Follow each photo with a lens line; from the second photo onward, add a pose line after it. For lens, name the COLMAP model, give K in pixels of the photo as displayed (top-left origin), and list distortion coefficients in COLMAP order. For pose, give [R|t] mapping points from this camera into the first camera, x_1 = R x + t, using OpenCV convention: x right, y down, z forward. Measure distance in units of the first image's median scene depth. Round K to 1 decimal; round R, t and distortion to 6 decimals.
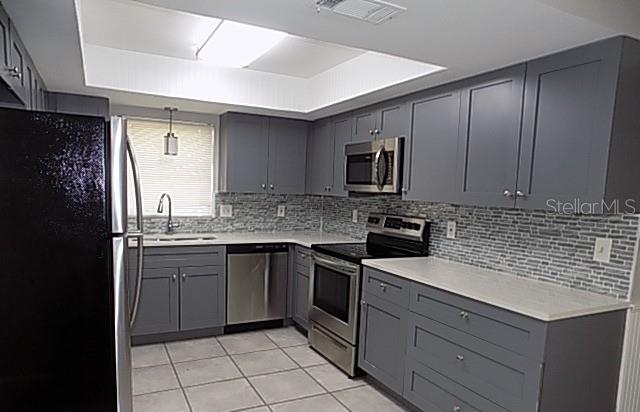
lens RADIAL K [[431.9, 0, 319.6], [0, 431.9, 238.1], [0, 0, 1]] dist [-0.043459, 0.003017]
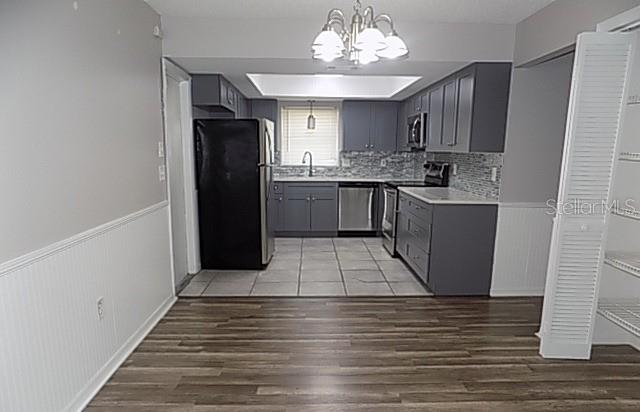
lens RADIAL K [[431.9, 0, 319.6], [0, 431.9, 238.1], [0, 0, 1]] dist [-0.043459, 0.003017]
pose [[0.901327, 0.060437, -0.428902, 0.436984], [-0.025236, 0.995863, 0.087295, 0.086038], [0.432403, -0.067857, 0.899123, -0.537751]]
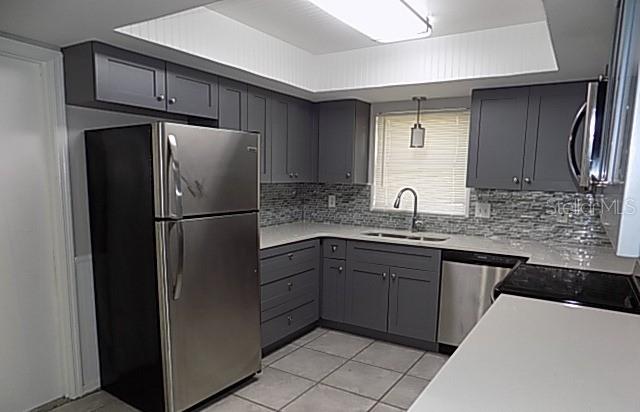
lens RADIAL K [[431.9, 0, 319.6], [0, 431.9, 238.1], [0, 0, 1]] dist [-0.043459, 0.003017]
pose [[0.517617, 0.100089, -0.849738, 0.367117], [-0.096257, 0.993642, 0.058404, -0.031725], [0.850181, 0.051562, 0.523960, 0.338870]]
